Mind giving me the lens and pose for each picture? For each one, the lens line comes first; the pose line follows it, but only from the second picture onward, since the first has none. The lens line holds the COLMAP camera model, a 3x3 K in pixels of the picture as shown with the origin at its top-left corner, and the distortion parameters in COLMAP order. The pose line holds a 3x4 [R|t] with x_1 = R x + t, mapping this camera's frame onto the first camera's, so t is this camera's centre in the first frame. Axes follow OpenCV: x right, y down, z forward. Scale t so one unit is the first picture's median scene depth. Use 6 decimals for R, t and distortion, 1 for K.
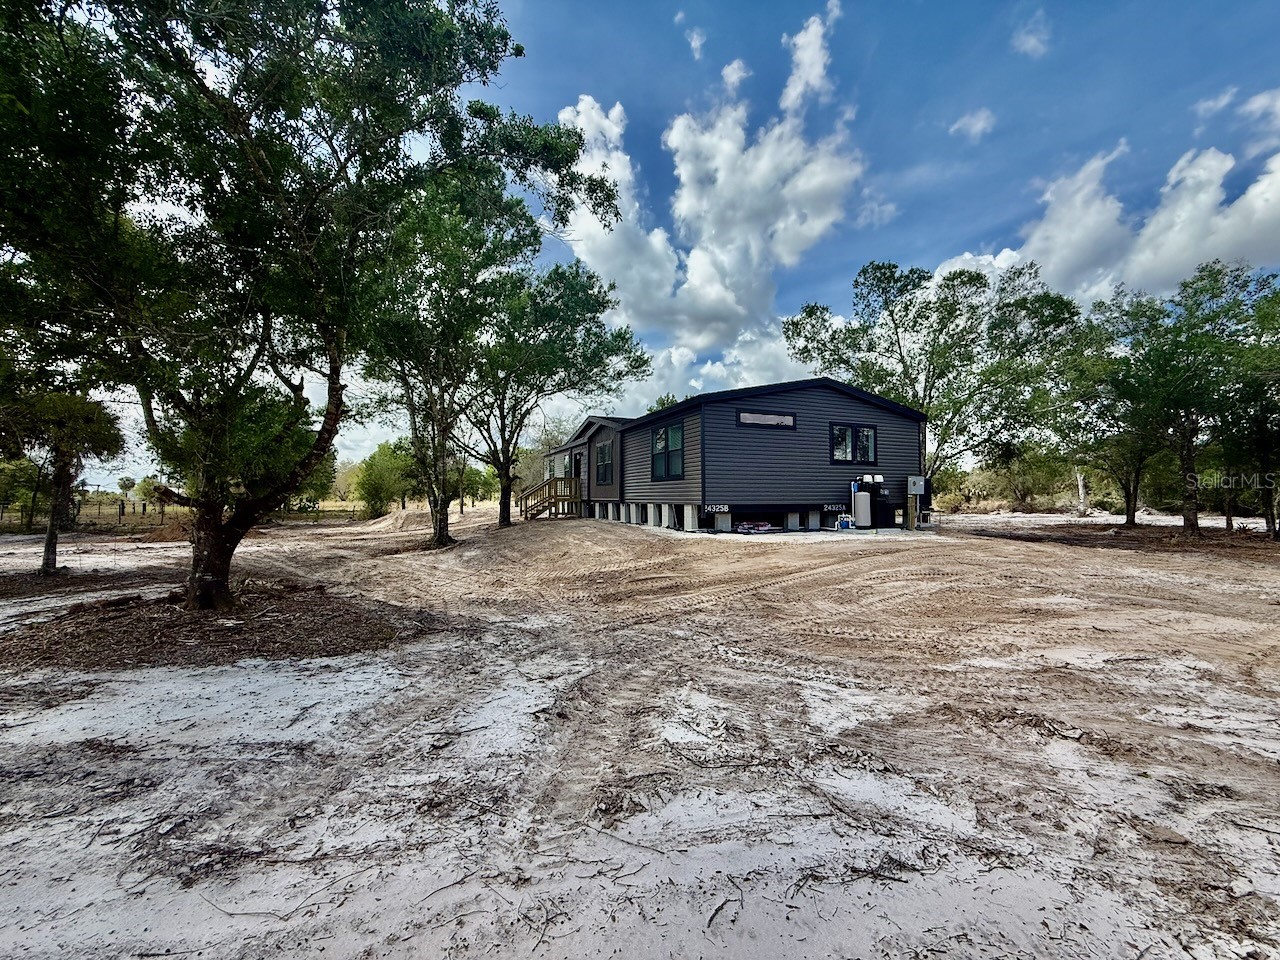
lens RADIAL K [[512.1, 0, 643.4], [0, 512.1, 487.2], [0, 0, 1]] dist [-0.000334, -0.000046]
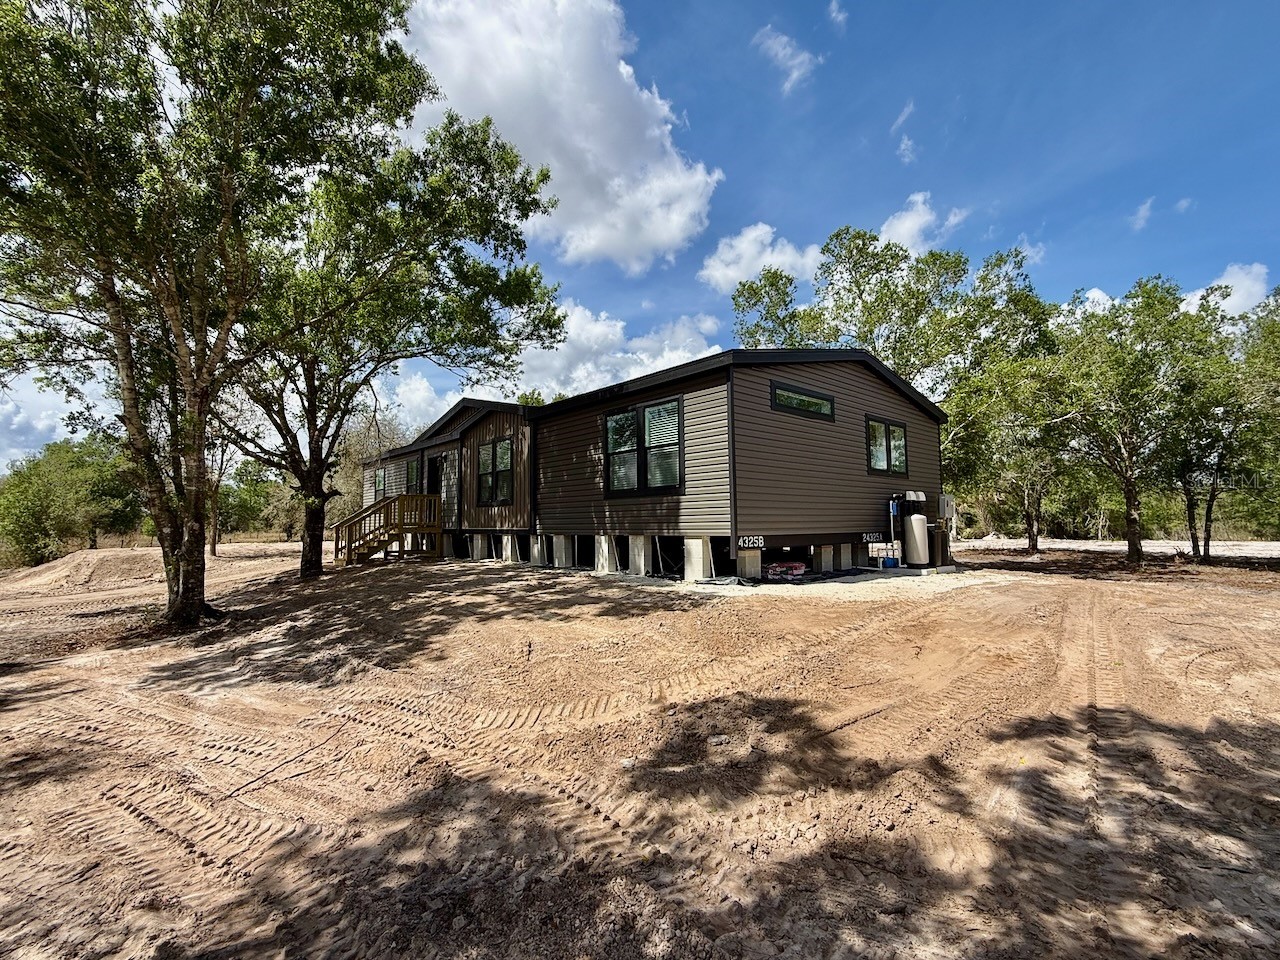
lens RADIAL K [[566.4, 0, 633.2], [0, 566.4, 482.2], [0, 0, 1]] dist [0.002757, 0.000456]
pose [[0.948880, 0.016290, 0.315216, -0.129447], [0.001273, 0.998462, -0.055430, 0.005469], [-0.315634, 0.052997, 0.947400, 0.271380]]
